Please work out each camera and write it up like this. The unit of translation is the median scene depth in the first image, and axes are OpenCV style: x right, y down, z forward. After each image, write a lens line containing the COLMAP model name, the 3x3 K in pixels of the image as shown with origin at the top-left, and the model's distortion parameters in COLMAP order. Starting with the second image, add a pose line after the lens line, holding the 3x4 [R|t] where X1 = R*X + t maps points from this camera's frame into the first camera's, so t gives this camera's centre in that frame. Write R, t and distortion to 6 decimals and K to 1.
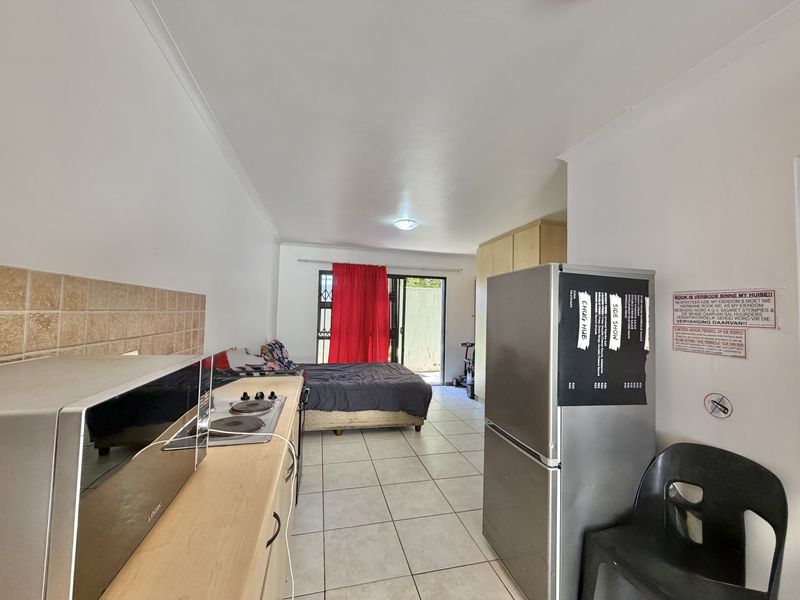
lens RADIAL K [[319.7, 0, 402.3], [0, 319.7, 301.7], [0, 0, 1]] dist [0.000594, -0.000011]
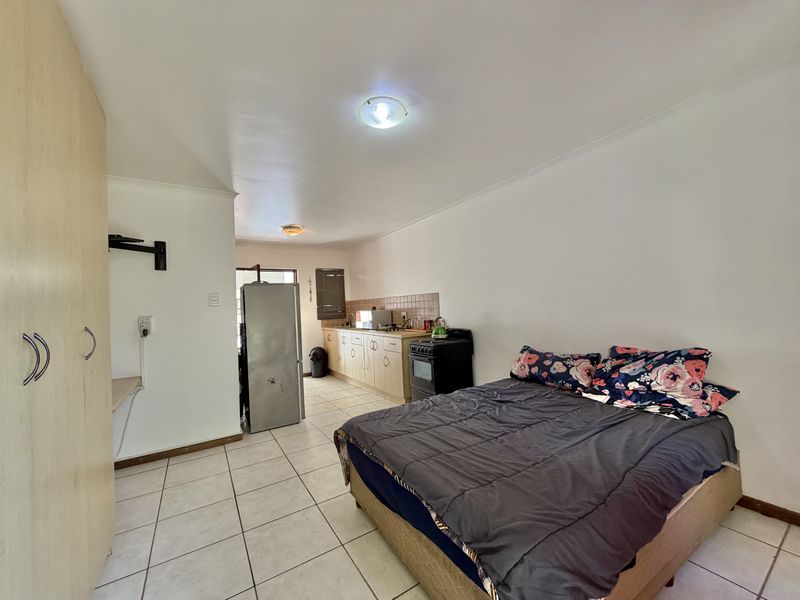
lens RADIAL K [[319.7, 0, 400.1], [0, 319.7, 299.6], [0, 0, 1]] dist [0.000594, -0.000011]
pose [[-0.951964, 0.010768, -0.306021, 0.102069], [0.033169, 0.997127, -0.068096, 0.056186], [0.304409, -0.074975, -0.949586, 1.056252]]
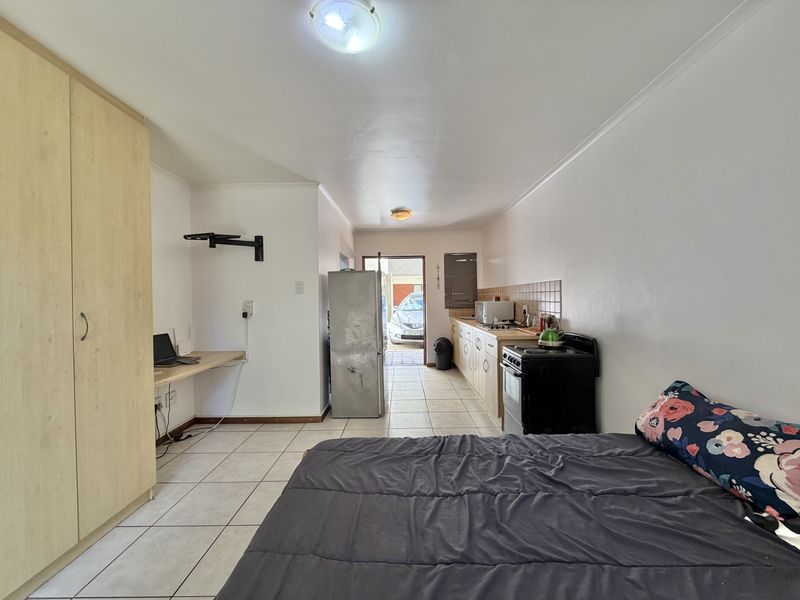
lens RADIAL K [[319.7, 0, 398.8], [0, 319.7, 299.5], [0, 0, 1]] dist [0.000594, -0.000011]
pose [[-0.964192, -0.011447, 0.264957, -0.098585], [-0.019390, 0.999437, -0.027384, 0.042583], [-0.264495, -0.031541, -0.963871, 0.949295]]
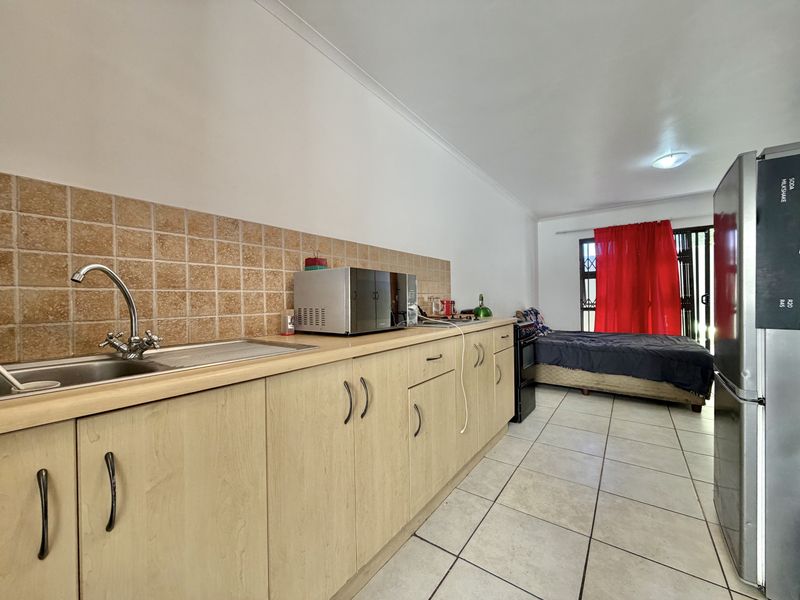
lens RADIAL K [[319.7, 0, 398.0], [0, 319.7, 302.1], [0, 0, 1]] dist [0.000594, -0.000011]
pose [[0.634220, -0.030925, -0.772534, 0.136660], [0.058995, 0.998222, 0.008473, 0.050826], [0.770899, -0.050949, 0.634917, -0.054144]]
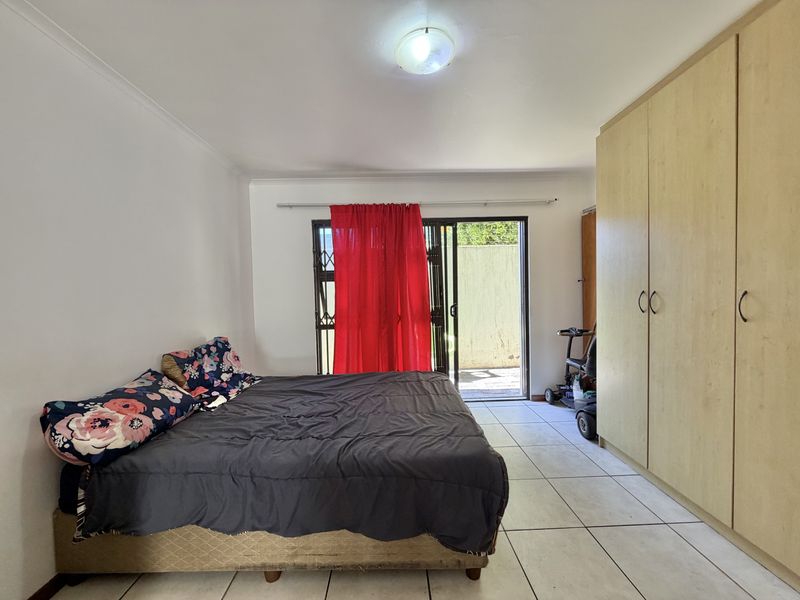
lens RADIAL K [[319.7, 0, 397.2], [0, 319.7, 297.1], [0, 0, 1]] dist [0.000594, -0.000011]
pose [[0.971379, -0.041812, -0.233826, 0.043138], [0.055842, 0.996994, 0.053703, 0.027393], [0.230878, -0.065223, 0.970794, 0.420274]]
